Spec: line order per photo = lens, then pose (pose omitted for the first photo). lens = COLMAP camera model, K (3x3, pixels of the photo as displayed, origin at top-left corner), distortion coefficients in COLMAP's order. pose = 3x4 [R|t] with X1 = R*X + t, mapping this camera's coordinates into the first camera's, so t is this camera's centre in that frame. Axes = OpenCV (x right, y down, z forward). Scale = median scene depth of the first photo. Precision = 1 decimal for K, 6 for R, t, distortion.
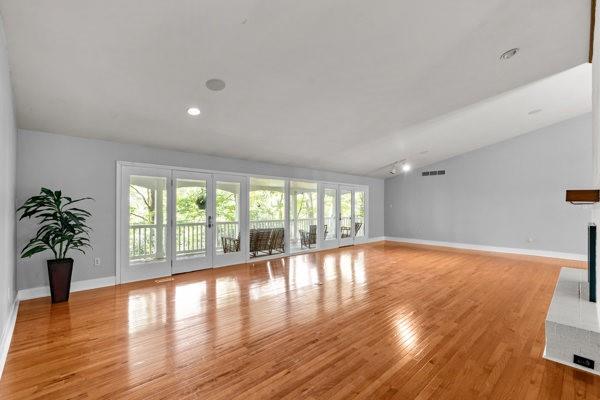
lens RADIAL K [[266.9, 0, 300.3], [0, 266.9, 201.9], [0, 0, 1]] dist [-0.000505, 0.000214]
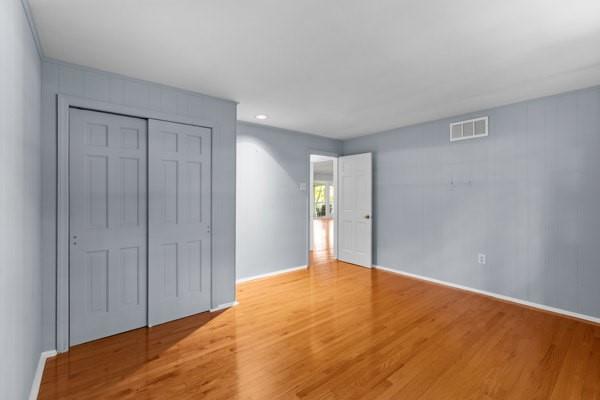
lens RADIAL K [[266.9, 0, 299.7], [0, 266.9, 196.9], [0, 0, 1]] dist [-0.000505, 0.000214]
pose [[0.997095, -0.000520, -0.076169, 0.022653], [0.001508, 0.999916, 0.012902, 0.013708], [0.076156, -0.012979, 0.997011, -0.731905]]
